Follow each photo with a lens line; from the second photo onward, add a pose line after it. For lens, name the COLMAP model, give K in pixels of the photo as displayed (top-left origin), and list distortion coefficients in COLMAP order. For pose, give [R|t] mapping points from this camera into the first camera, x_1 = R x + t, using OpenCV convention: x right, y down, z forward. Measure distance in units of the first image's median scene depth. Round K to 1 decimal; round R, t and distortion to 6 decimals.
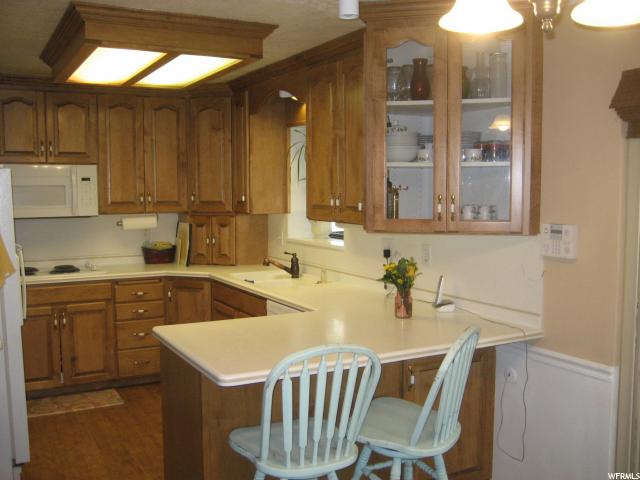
lens RADIAL K [[645.8, 0, 320.0], [0, 645.8, 240.0], [0, 0, 1]] dist [-0.097075, 0.028945]
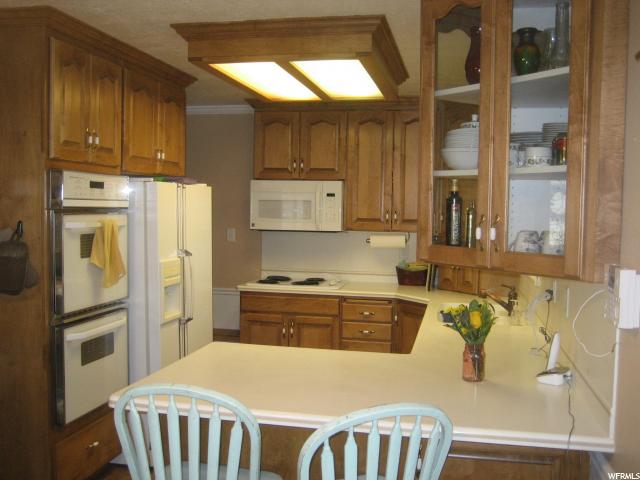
lens RADIAL K [[645.8, 0, 320.0], [0, 645.8, 240.0], [0, 0, 1]] dist [-0.097075, 0.028945]
pose [[0.749369, 0.048644, -0.660364, 0.301929], [-0.070885, 0.997460, -0.006963, -0.015394], [0.658348, 0.052028, 0.750914, 0.218598]]
